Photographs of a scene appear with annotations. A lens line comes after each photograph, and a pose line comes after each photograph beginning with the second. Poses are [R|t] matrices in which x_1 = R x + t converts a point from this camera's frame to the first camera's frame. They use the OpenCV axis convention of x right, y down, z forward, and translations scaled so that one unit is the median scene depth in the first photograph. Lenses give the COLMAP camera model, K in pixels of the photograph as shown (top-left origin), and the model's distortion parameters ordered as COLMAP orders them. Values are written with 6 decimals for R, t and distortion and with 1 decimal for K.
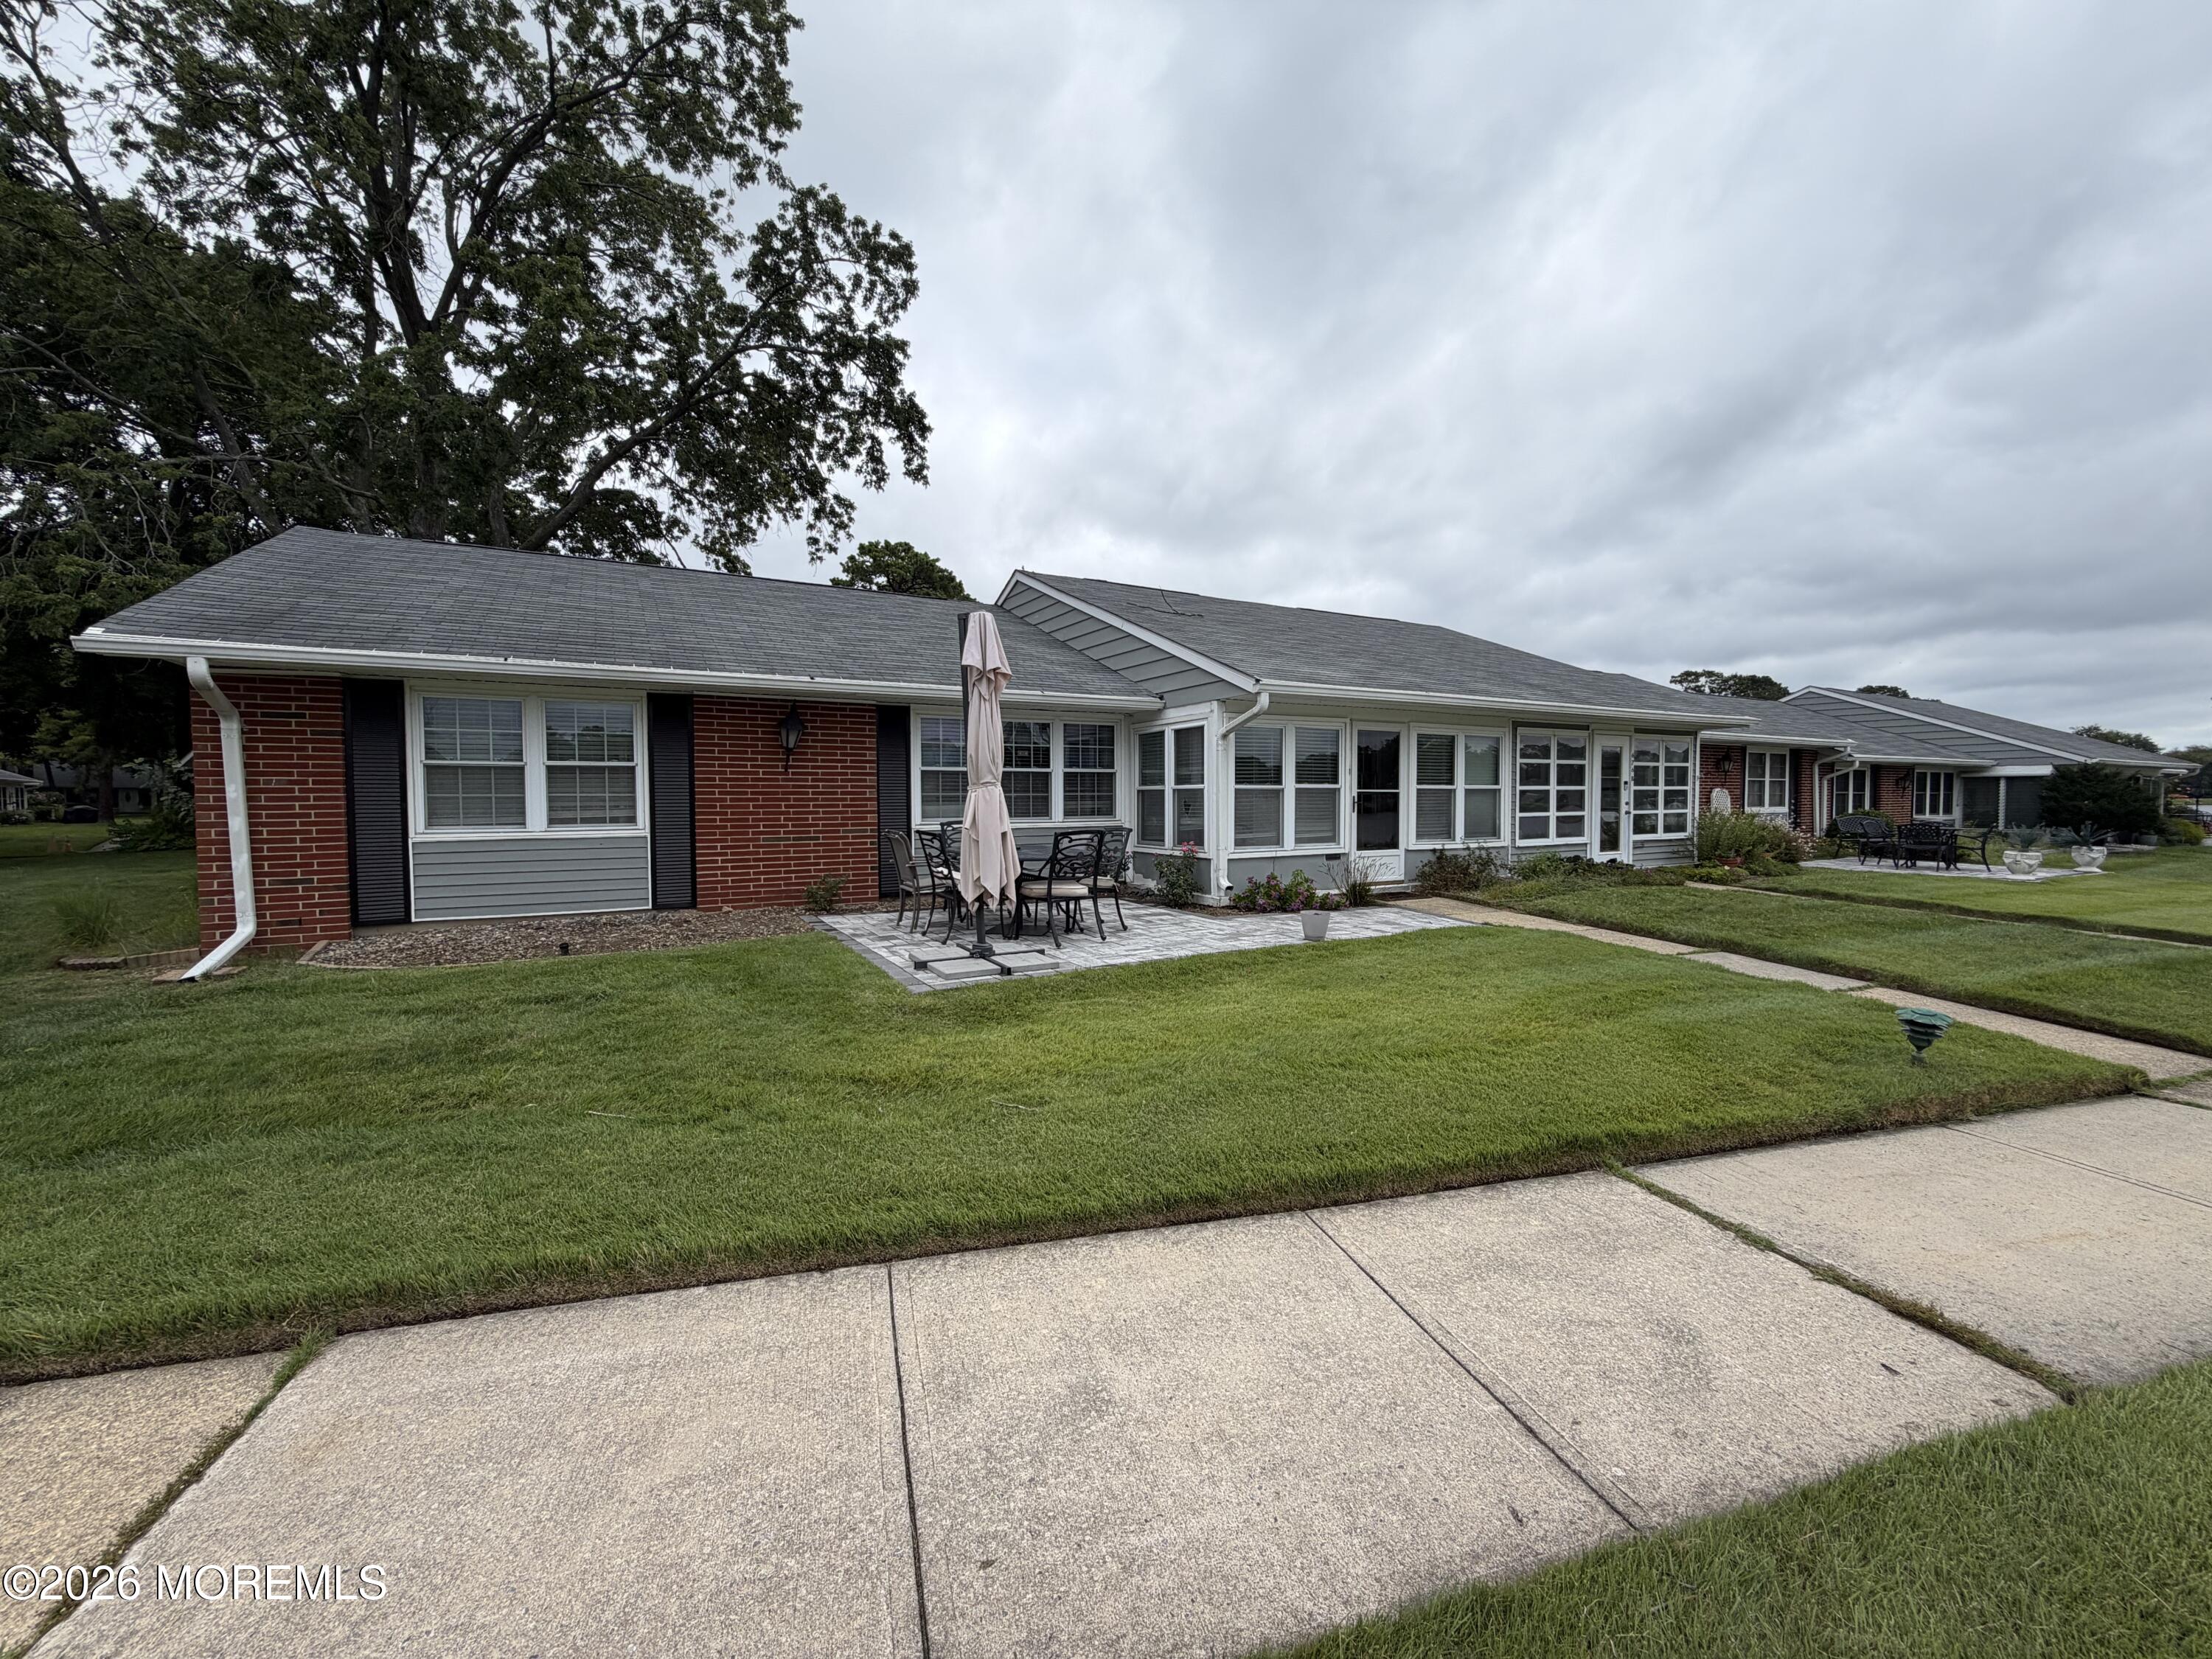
lens RADIAL K [[881.5, 0, 1106.0], [0, 881.5, 829.5], [0, 0, 1]] dist [0.002454, -0.000520]
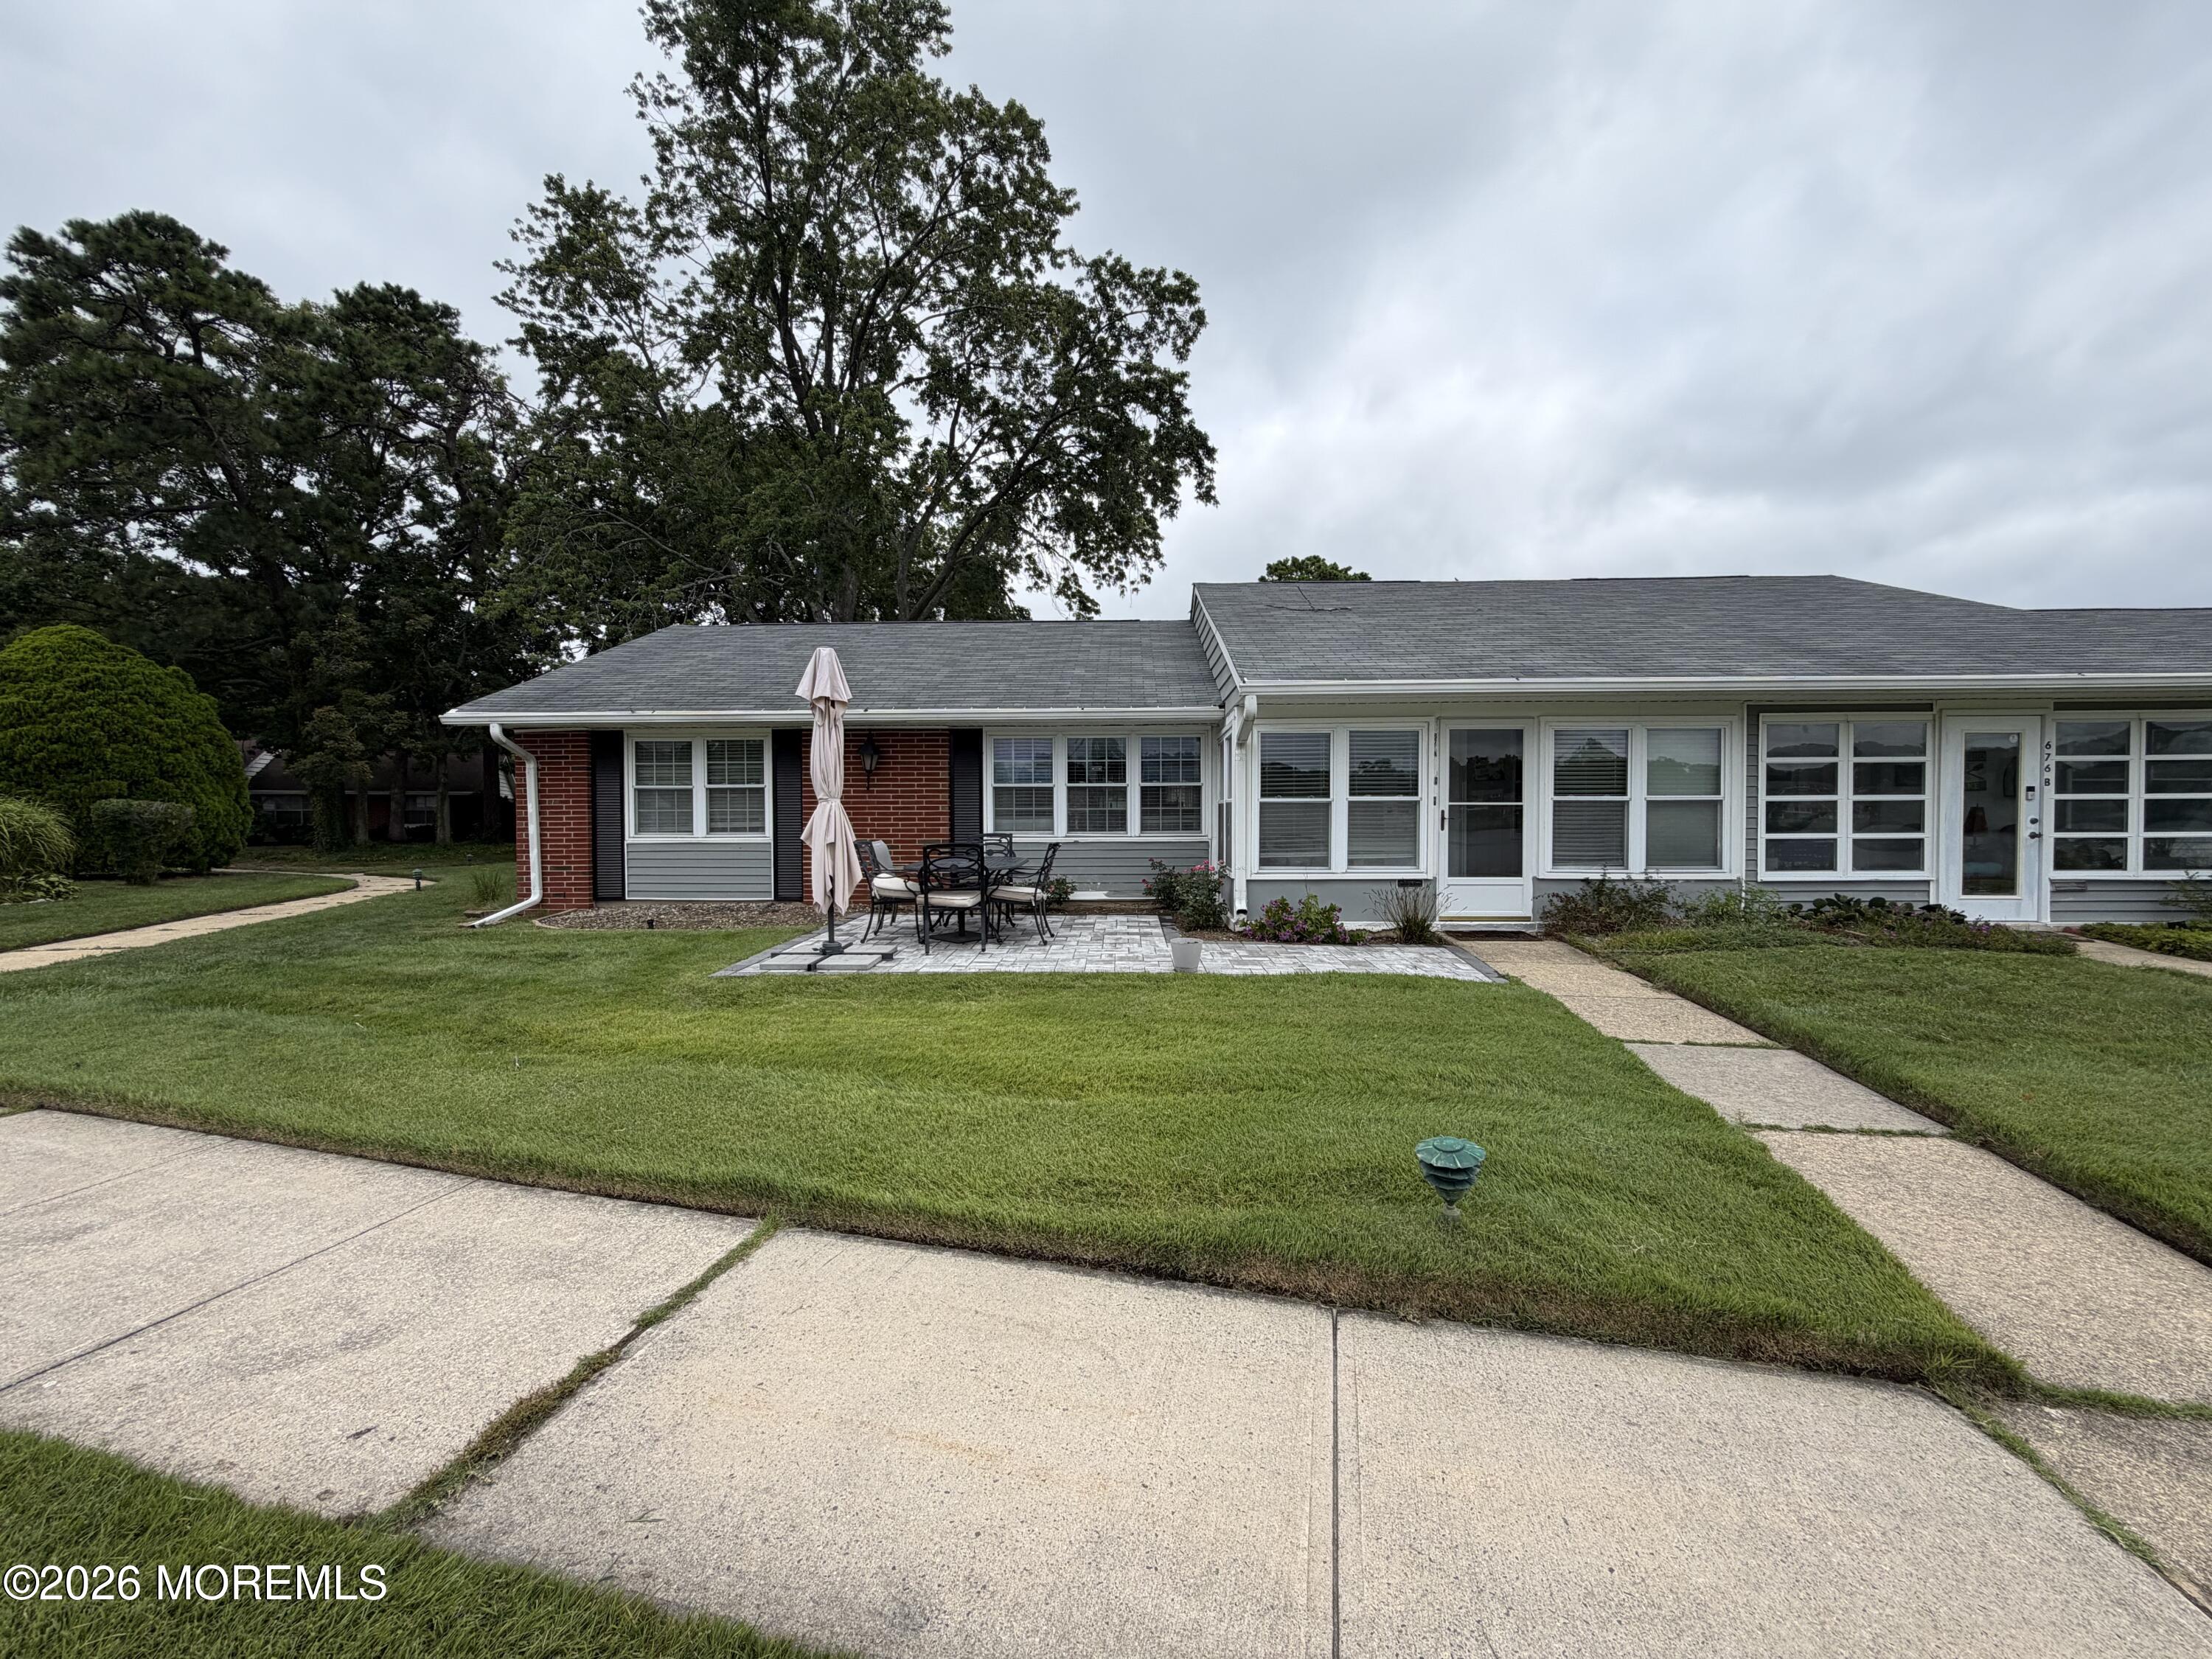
lens RADIAL K [[886.3, 0, 1106.0], [0, 886.3, 829.5], [0, 0, 1]] dist [-0.002813, 0.000723]
pose [[0.853216, 0.010448, -0.521452, 0.439535], [-0.018550, 0.999775, -0.010321, -0.005435], [0.521227, 0.018479, 0.853218, 0.130320]]
